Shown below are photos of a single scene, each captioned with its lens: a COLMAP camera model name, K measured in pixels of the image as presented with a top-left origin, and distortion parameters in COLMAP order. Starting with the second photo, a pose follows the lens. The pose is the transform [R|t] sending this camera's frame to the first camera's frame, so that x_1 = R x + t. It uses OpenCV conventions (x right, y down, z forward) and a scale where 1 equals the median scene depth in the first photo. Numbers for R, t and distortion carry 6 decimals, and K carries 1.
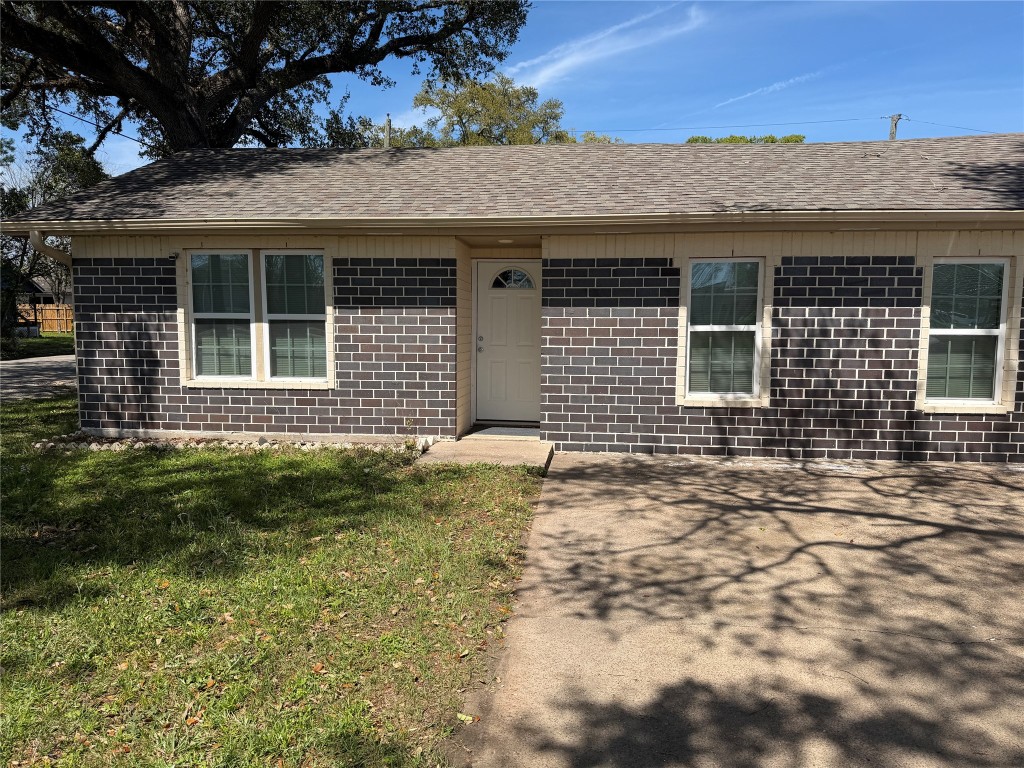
lens RADIAL K [[715.6, 0, 513.1], [0, 715.6, 387.6], [0, 0, 1]] dist [0.103026, -0.167620]
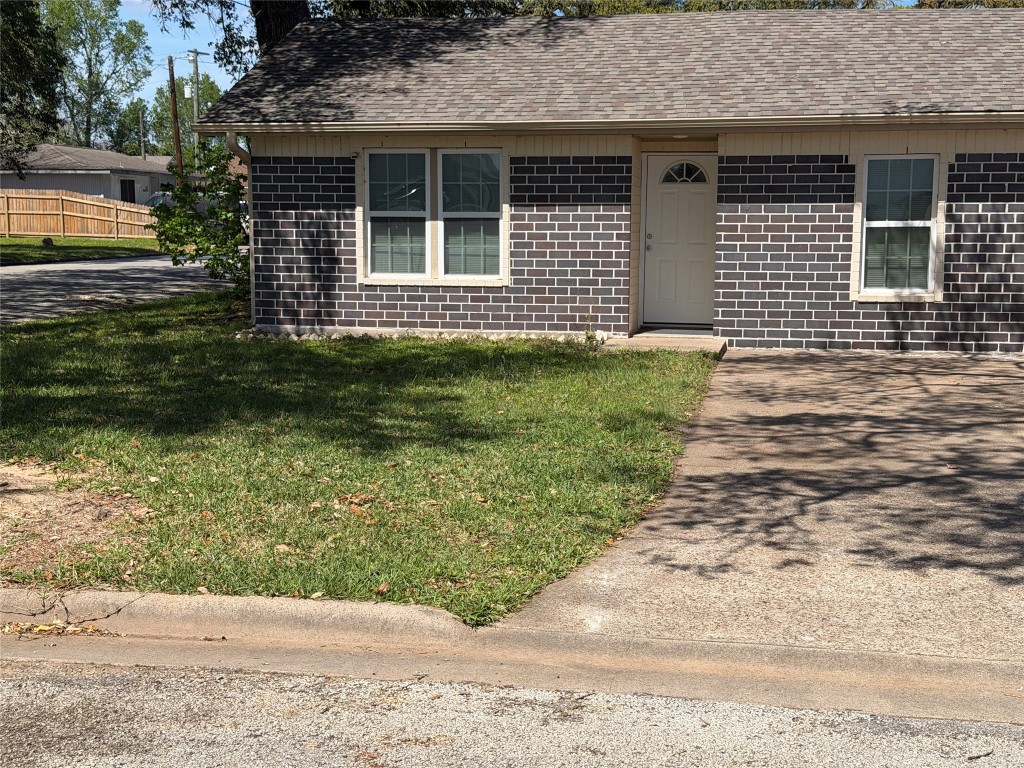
lens RADIAL K [[1417.6, 0, 512.0], [0, 1417.6, 384.0], [0, 0, 1]] dist [0.134485, -0.096319]
pose [[0.996386, 0.008422, -0.084522, -0.076275], [-0.006159, 0.999616, 0.027006, 0.089559], [0.084717, -0.026388, 0.996056, -1.035900]]
